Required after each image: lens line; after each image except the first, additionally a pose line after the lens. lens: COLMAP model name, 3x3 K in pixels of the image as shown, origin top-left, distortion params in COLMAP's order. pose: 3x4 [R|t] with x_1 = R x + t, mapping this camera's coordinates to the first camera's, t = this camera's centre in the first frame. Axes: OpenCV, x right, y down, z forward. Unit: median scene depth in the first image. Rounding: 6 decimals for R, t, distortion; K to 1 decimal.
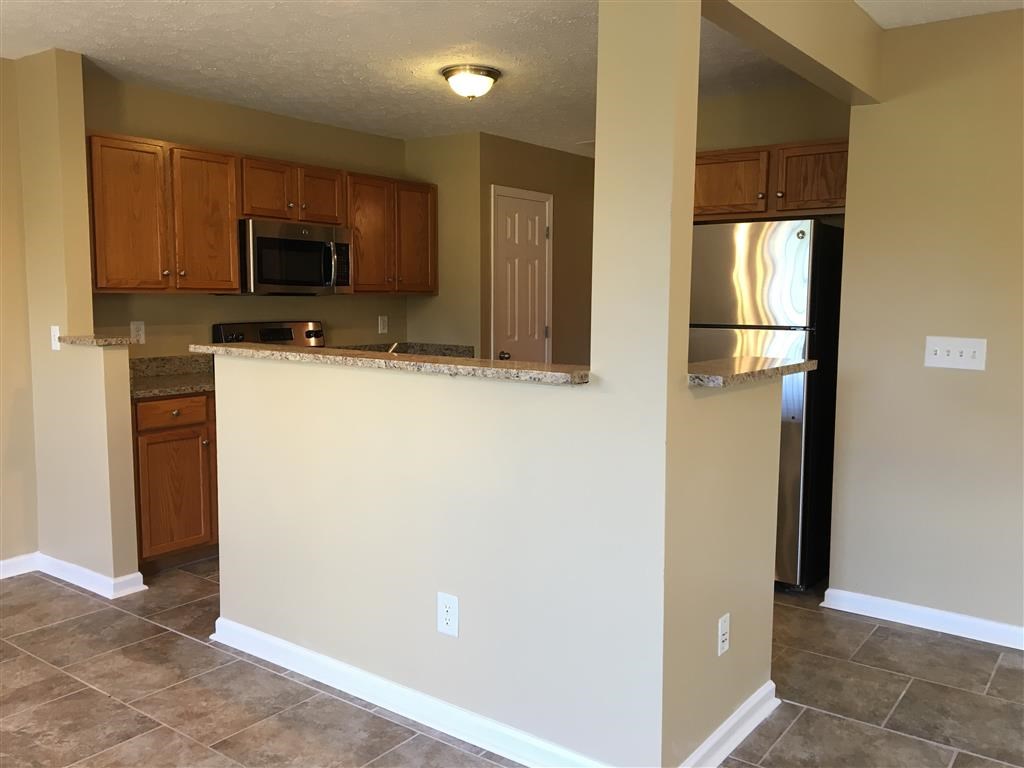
lens RADIAL K [[867.1, 0, 509.7], [0, 867.1, 382.2], [0, 0, 1]] dist [0.045601, -0.064583]
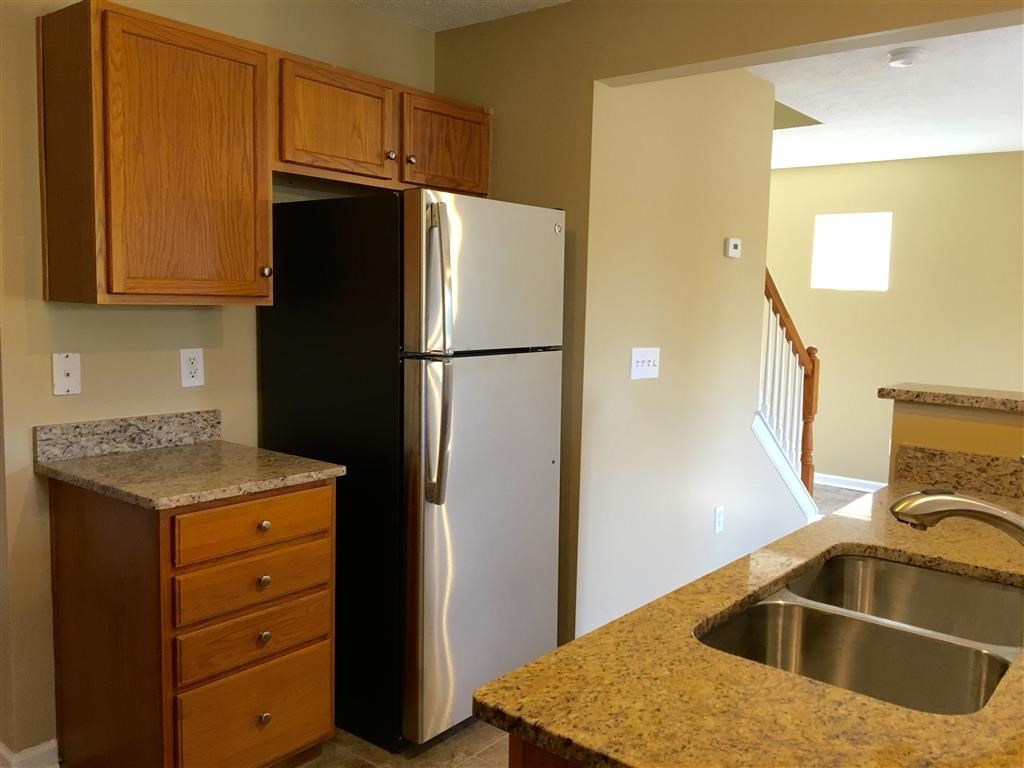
lens RADIAL K [[867.1, 0, 509.7], [0, 867.1, 382.2], [0, 0, 1]] dist [0.045601, -0.064583]
pose [[0.036057, -0.105791, 0.993734, -0.339109], [0.078427, 0.991614, 0.102720, -0.086942], [-0.996268, 0.074232, 0.044052, 0.762704]]
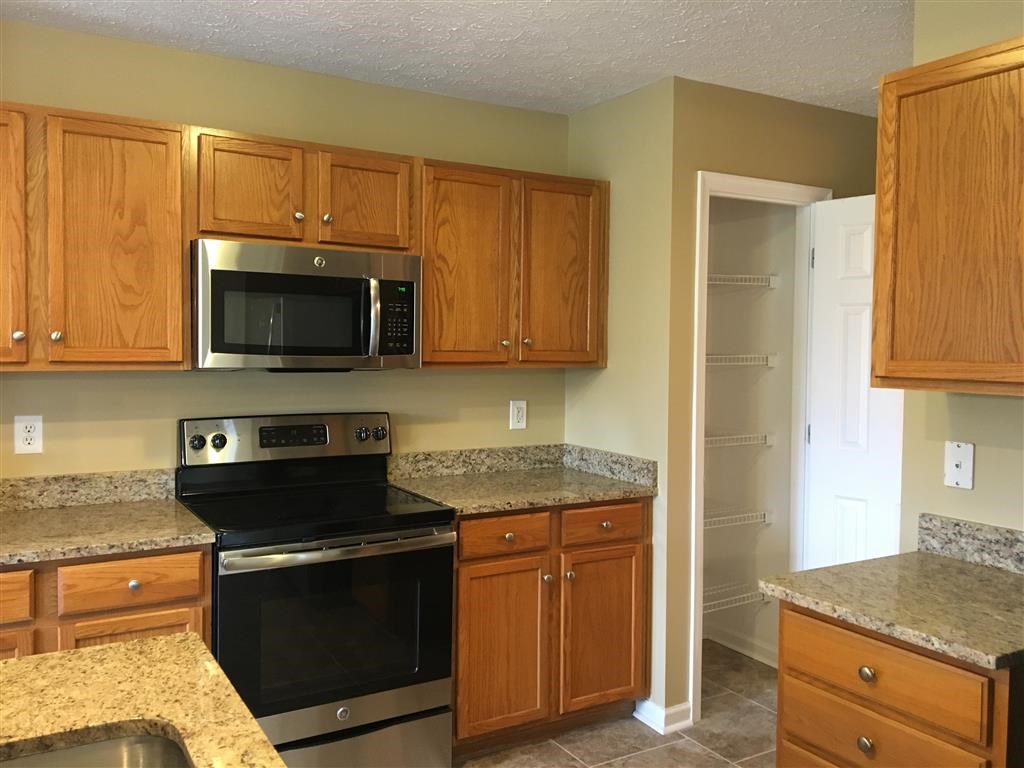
lens RADIAL K [[867.1, 0, 509.7], [0, 867.1, 382.2], [0, 0, 1]] dist [0.045601, -0.064583]
pose [[0.926927, 0.020731, -0.374667, 0.093540], [-0.043338, 0.997705, -0.052015, -0.069836], [0.372729, 0.064452, 0.925699, 0.525630]]
